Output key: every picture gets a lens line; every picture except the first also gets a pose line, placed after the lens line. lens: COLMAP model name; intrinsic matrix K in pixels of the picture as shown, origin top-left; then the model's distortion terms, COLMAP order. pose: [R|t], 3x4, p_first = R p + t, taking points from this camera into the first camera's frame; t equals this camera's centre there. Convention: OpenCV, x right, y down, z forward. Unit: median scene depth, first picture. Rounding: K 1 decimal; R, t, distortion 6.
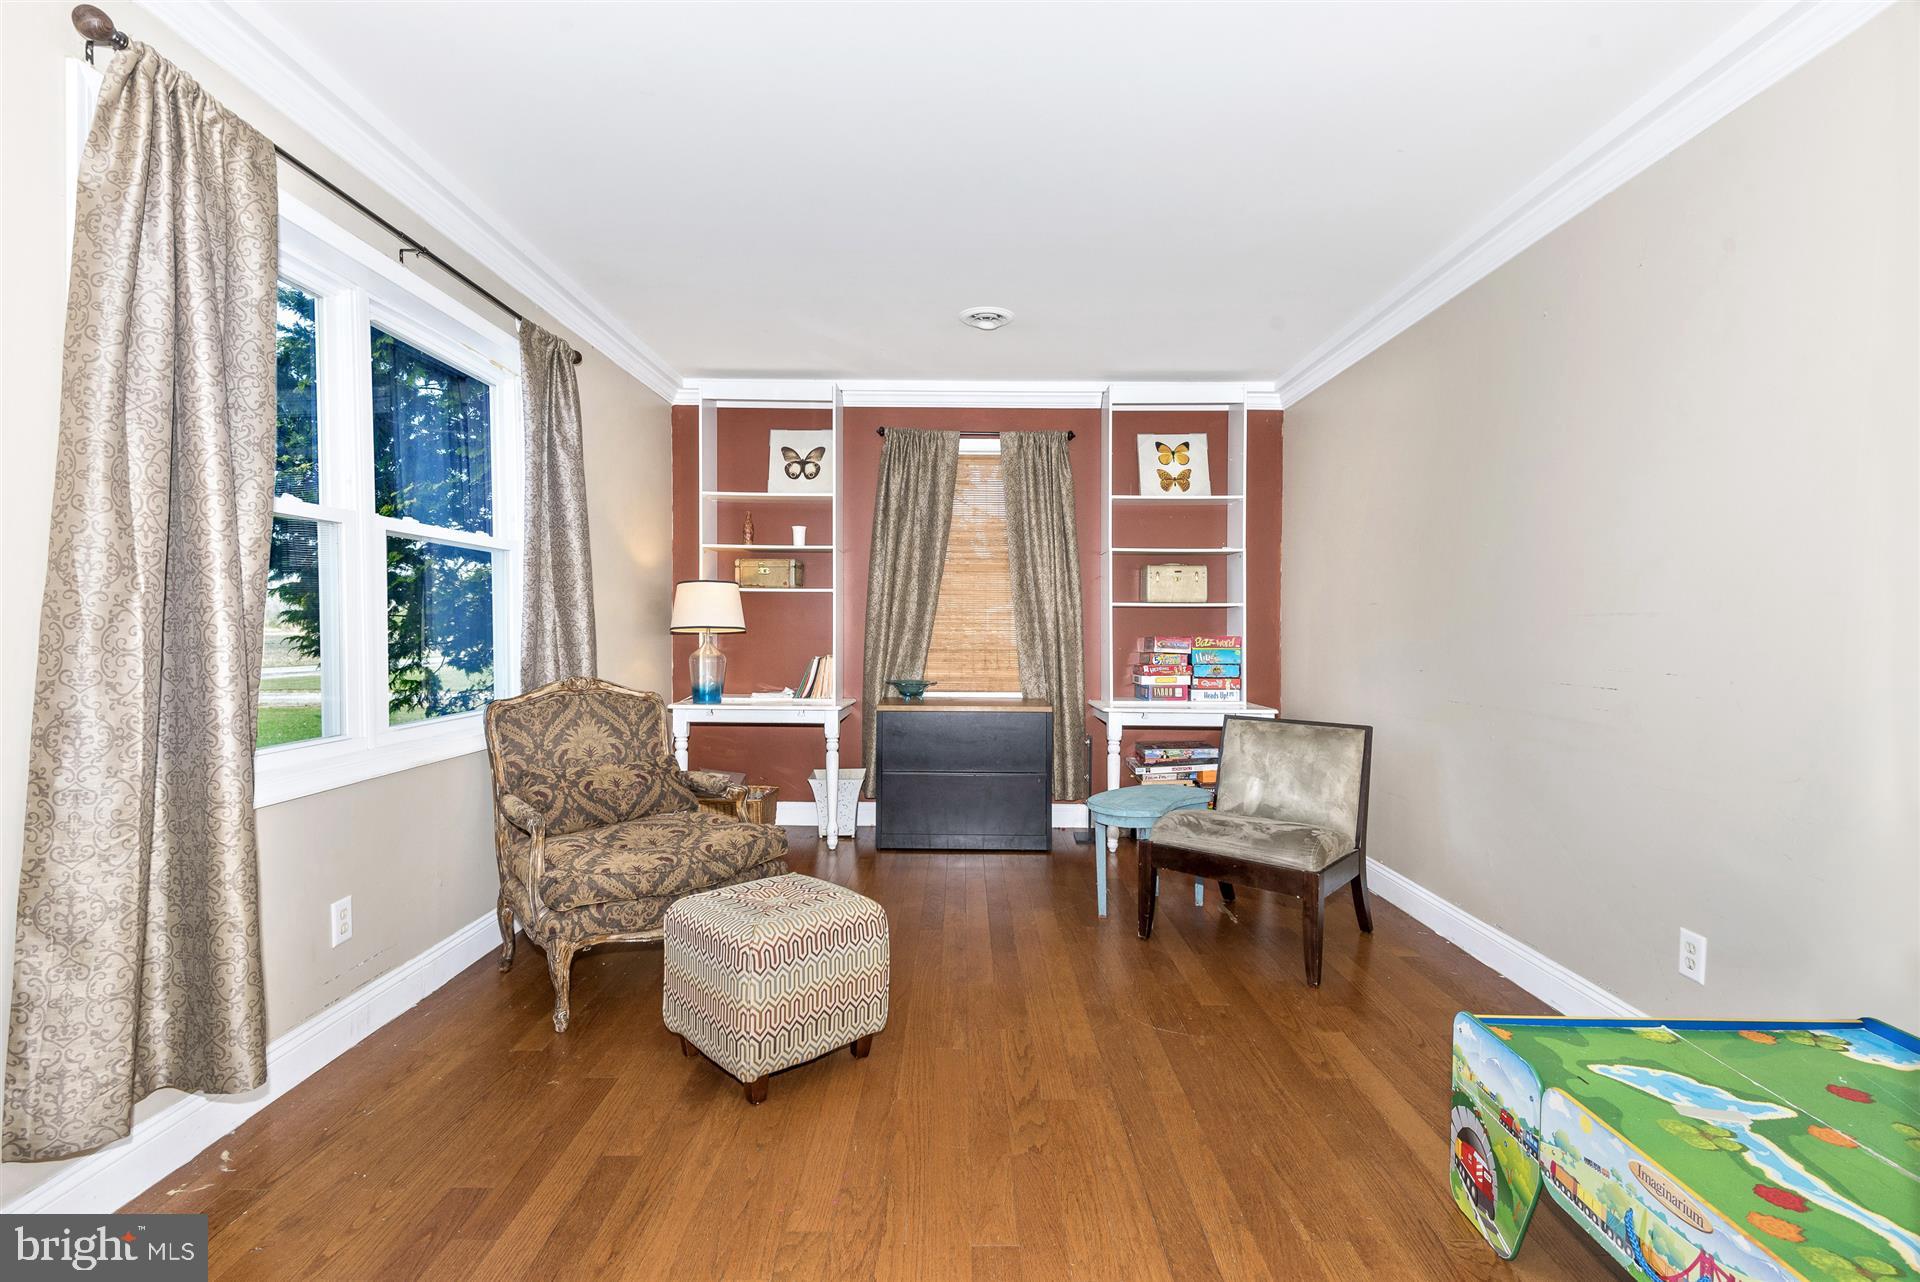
lens RADIAL K [[880.9, 0, 962.1], [0, 880.9, 637.3], [0, 0, 1]] dist [0.017710, -0.010450]
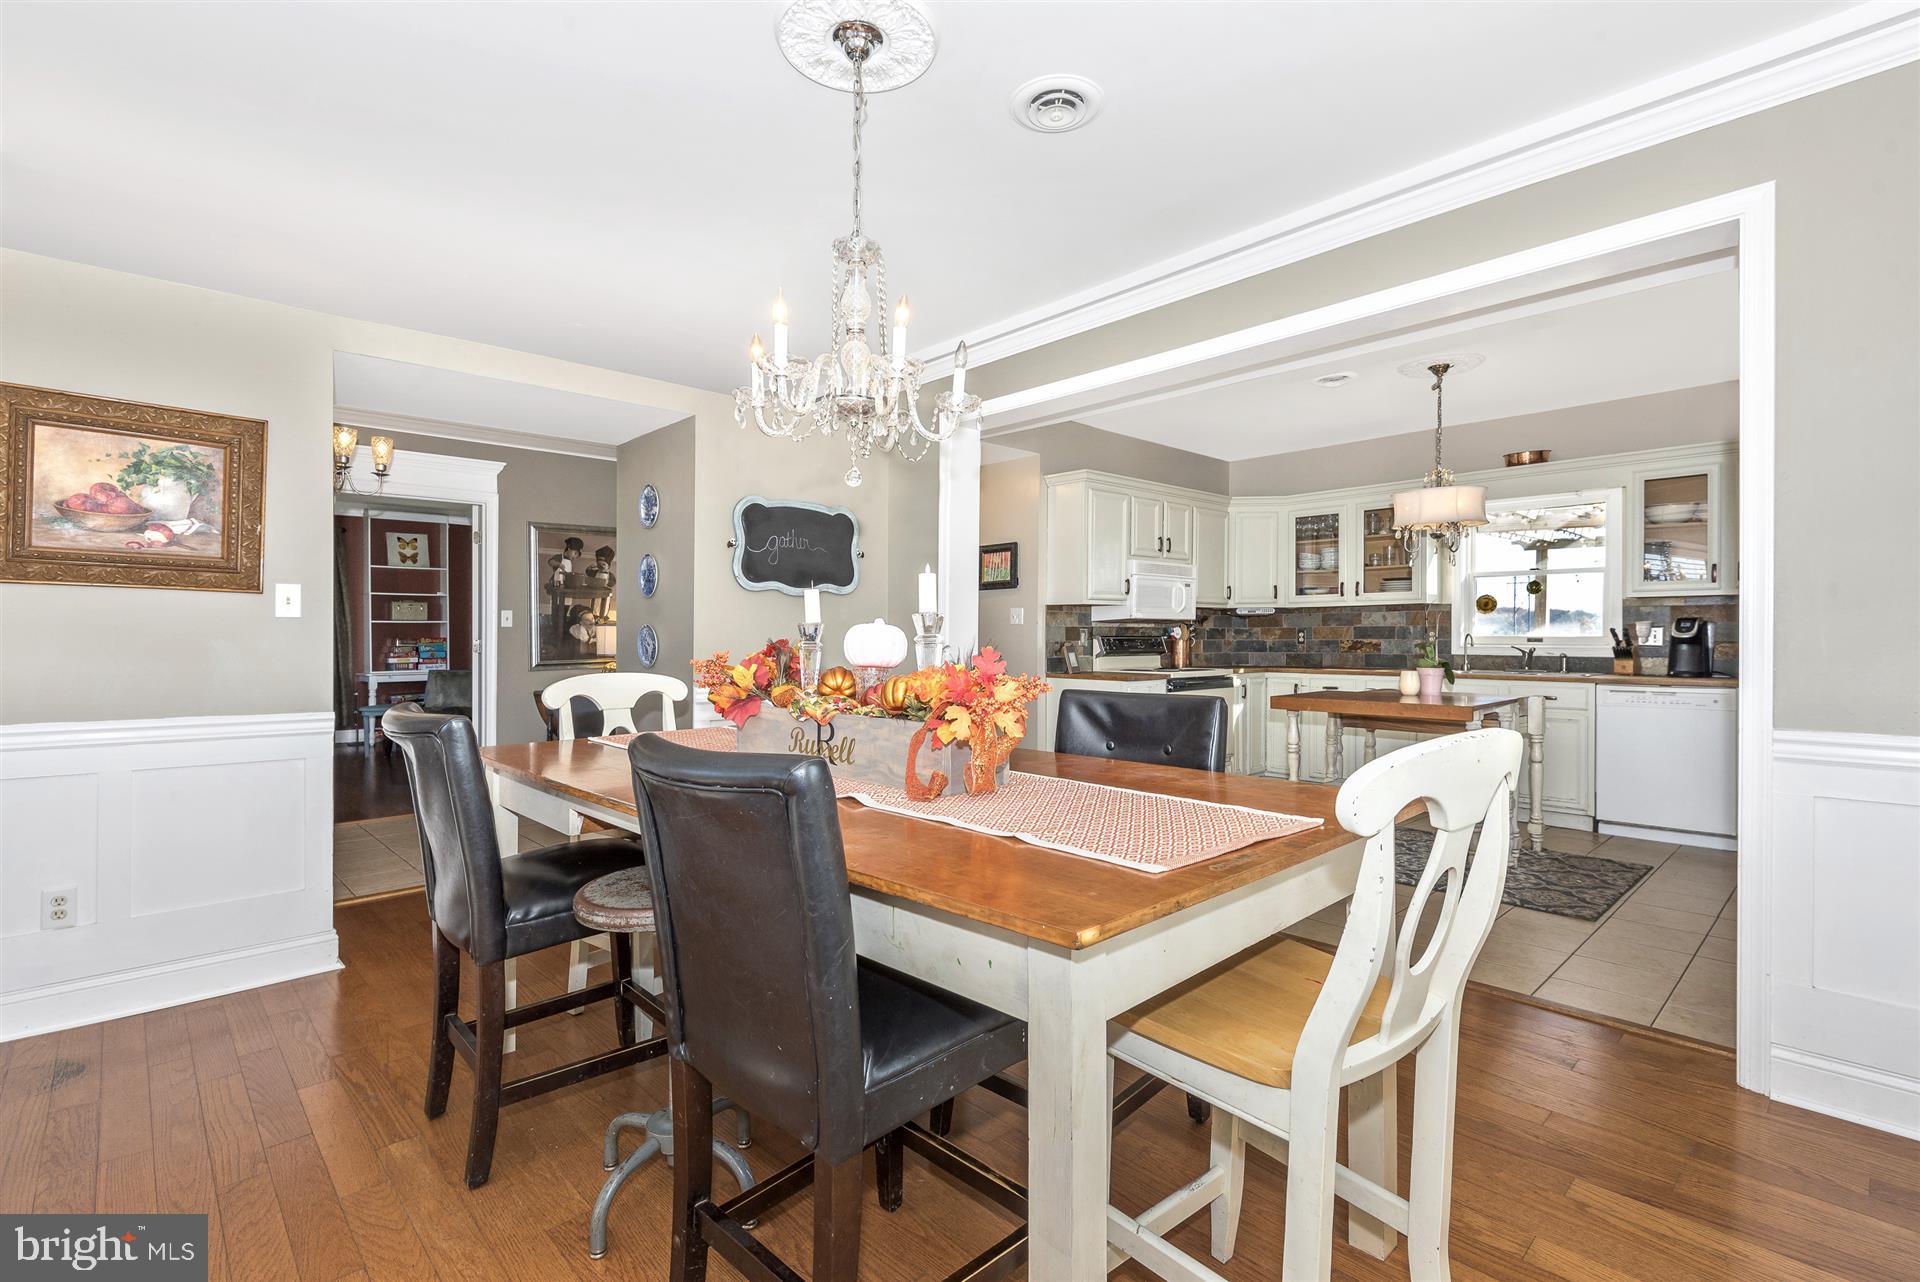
lens RADIAL K [[880.9, 0, 938.9], [0, 880.9, 653.8], [0, 0, 1]] dist [0.017710, -0.010450]
pose [[0.729051, -0.002987, 0.684453, -0.642932], [-0.004663, 0.999946, 0.009330, 0.025236], [-0.684444, -0.009994, 0.728997, -3.238800]]
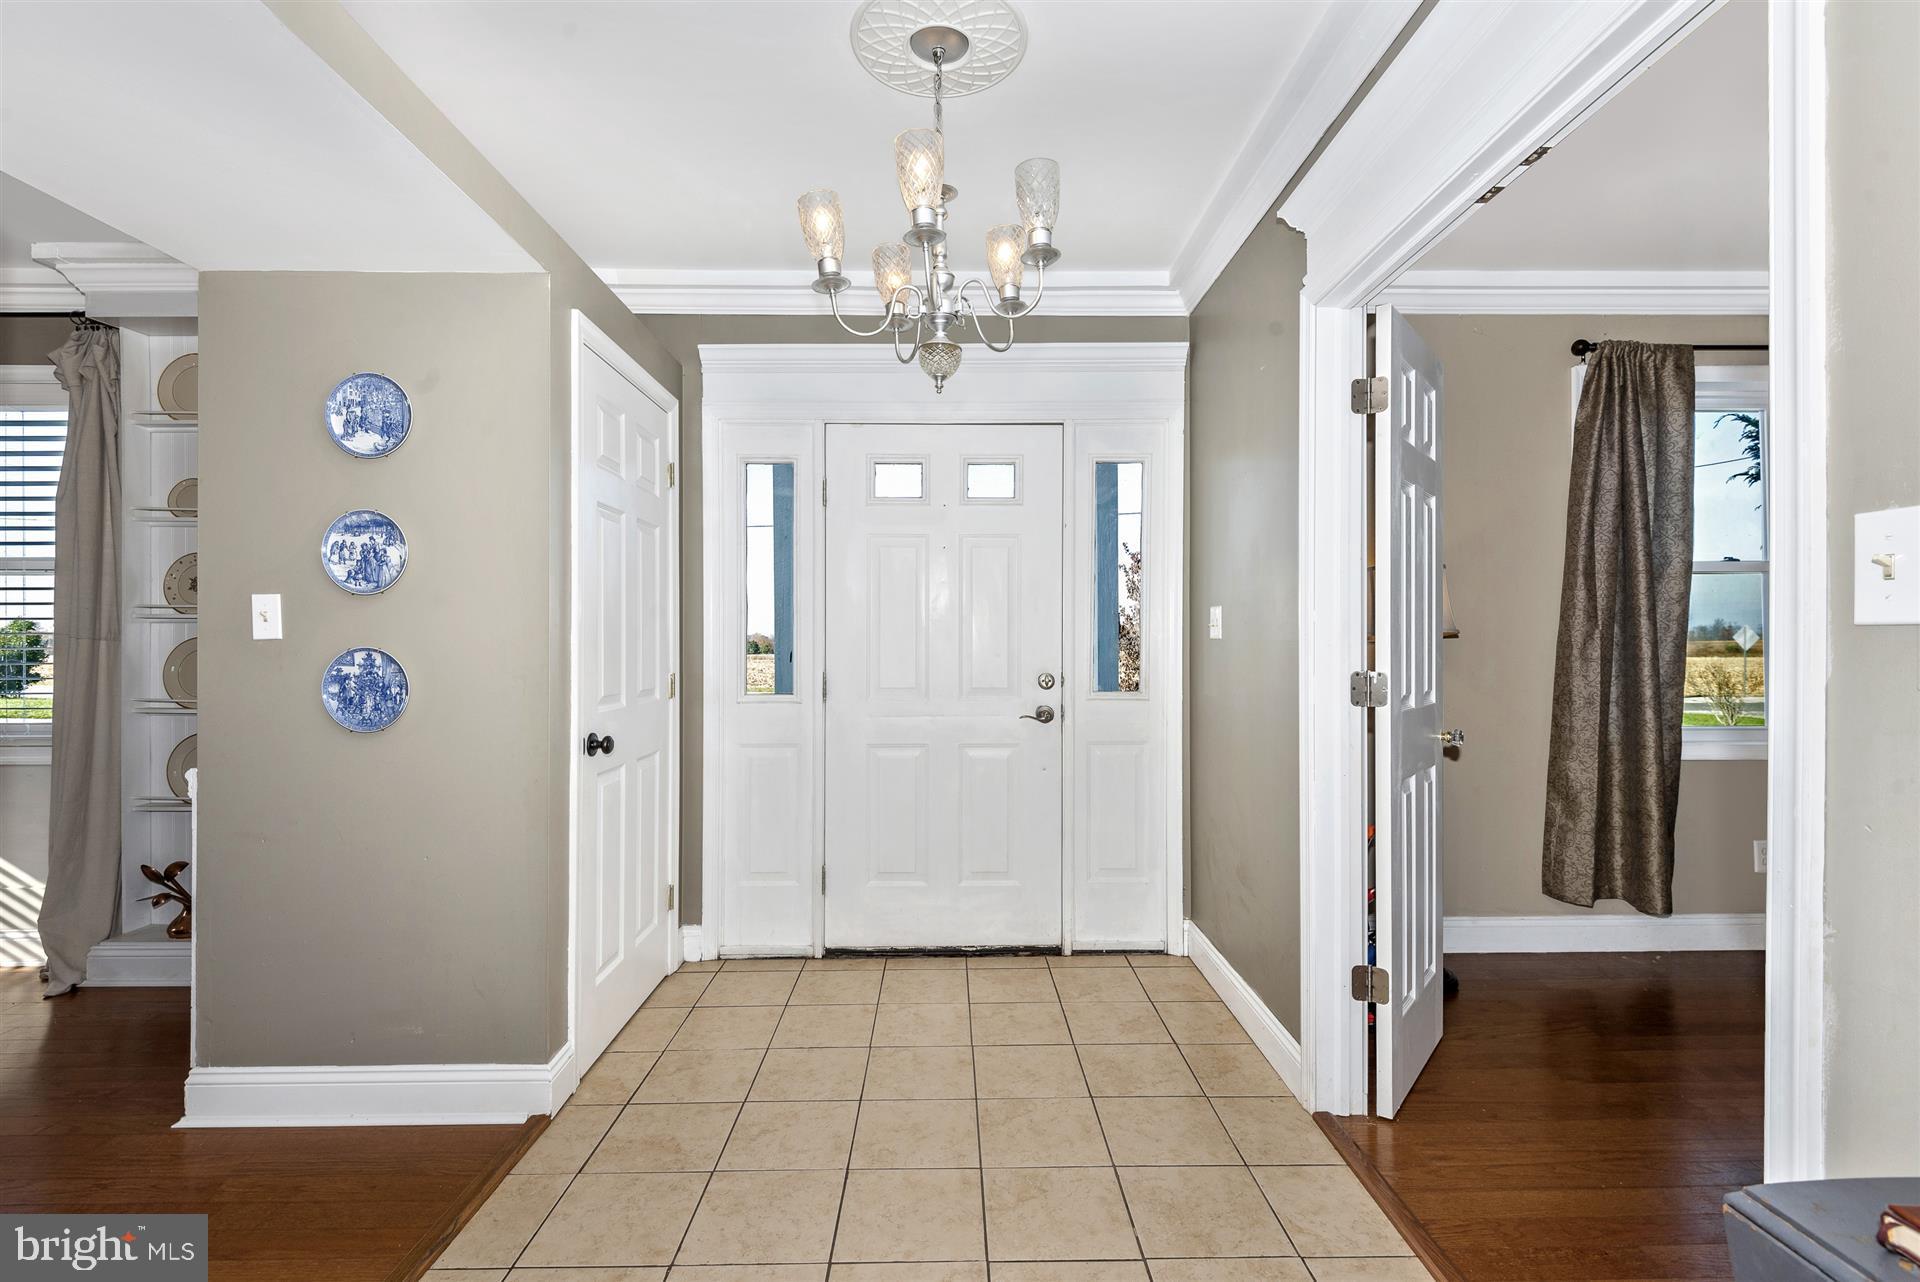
lens RADIAL K [[880.9, 0, 961.1], [0, 880.9, 642.2], [0, 0, 1]] dist [0.017710, -0.010450]
pose [[0.026578, 0.003575, -0.999640, 0.824574], [-0.000769, 0.999993, 0.003556, -0.024151], [0.999646, 0.000675, 0.026580, -0.379154]]
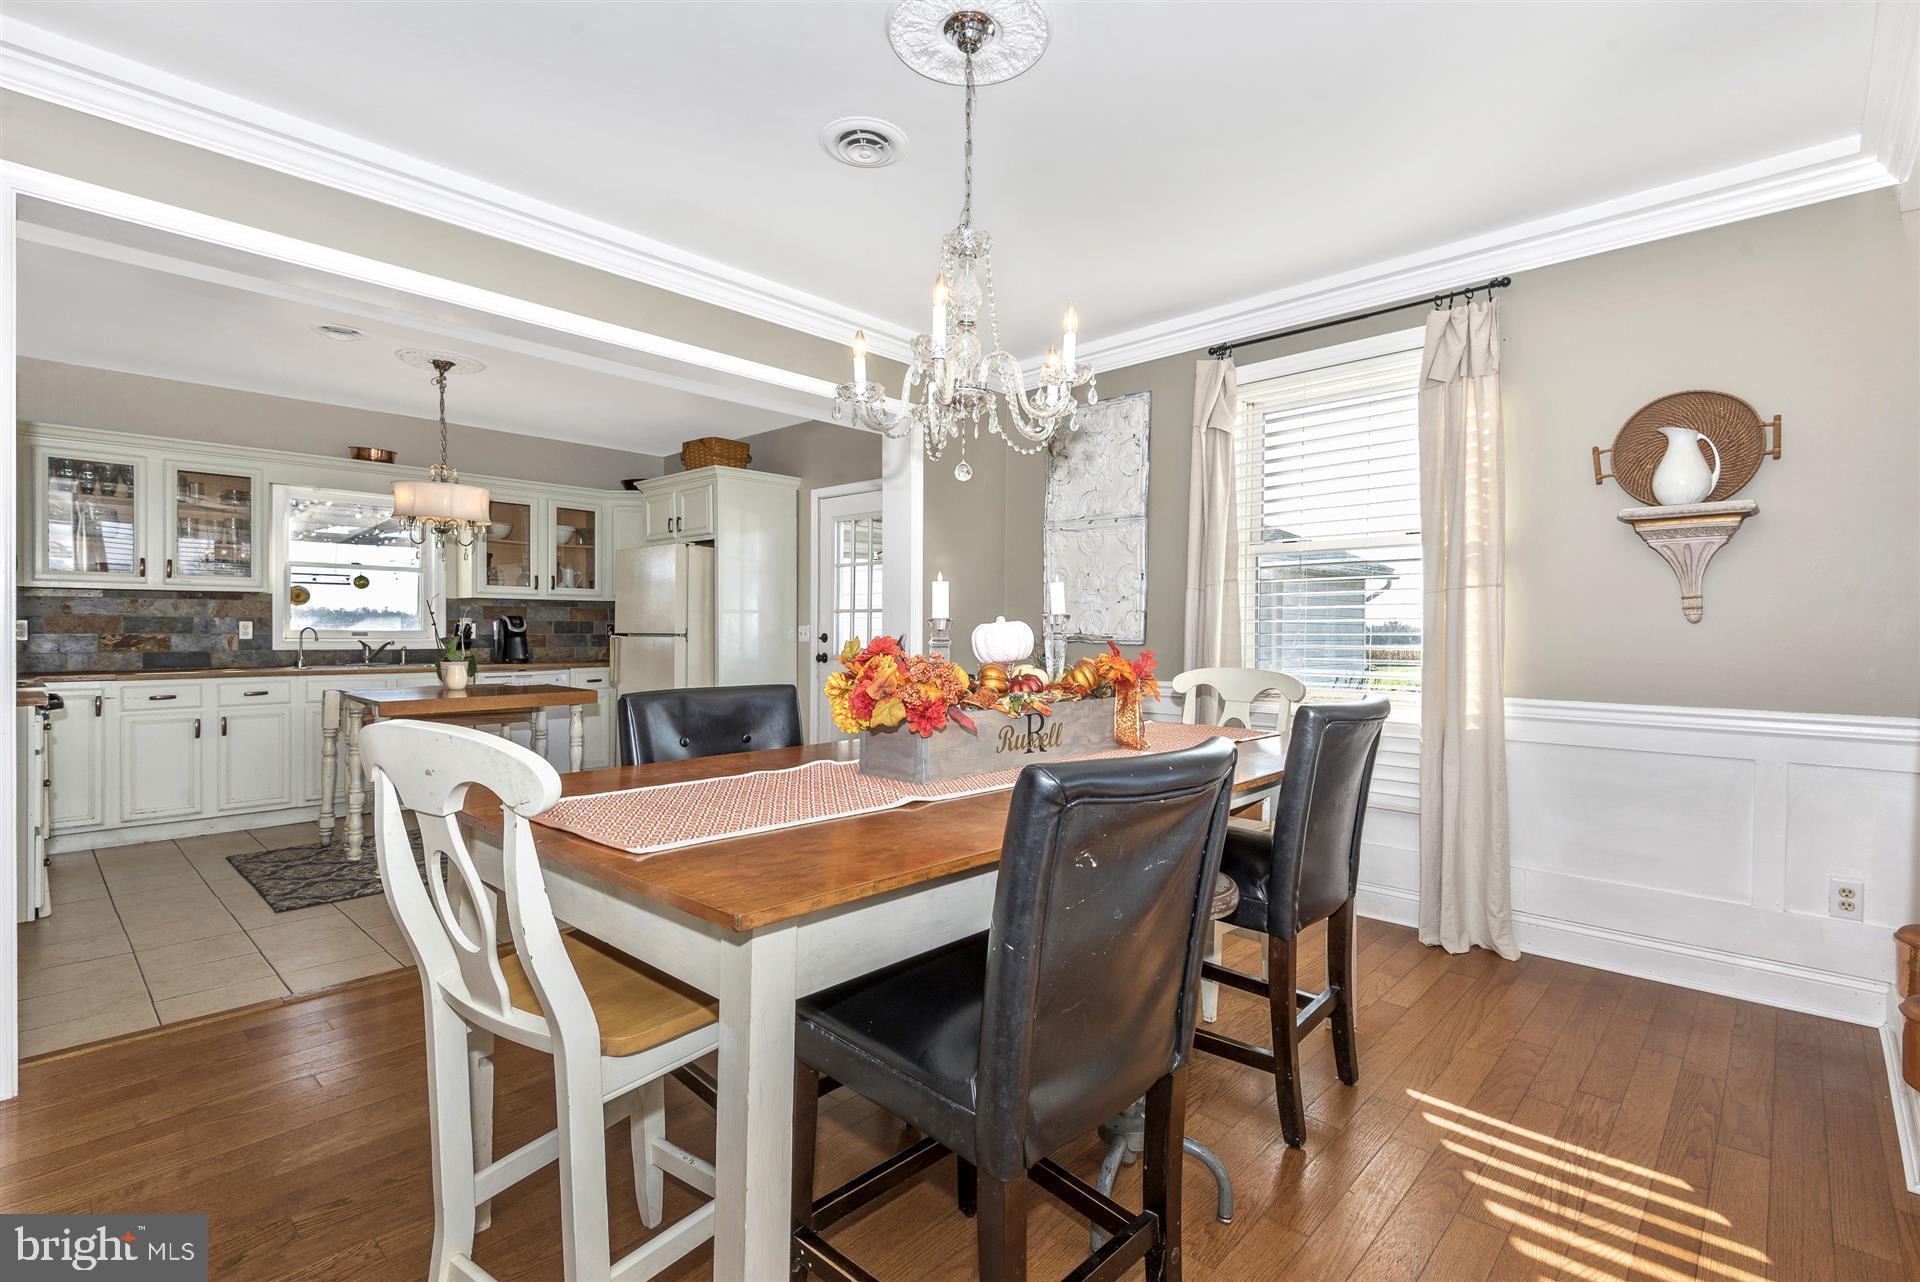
lens RADIAL K [[880.9, 0, 990.5], [0, 880.9, 640.3], [0, 0, 1]] dist [0.017710, -0.010450]
pose [[-0.756494, 0.001464, 0.653999, -0.710633], [0.007163, 0.999956, 0.006048, 0.016251], [-0.653961, 0.009259, -0.756471, -1.562585]]
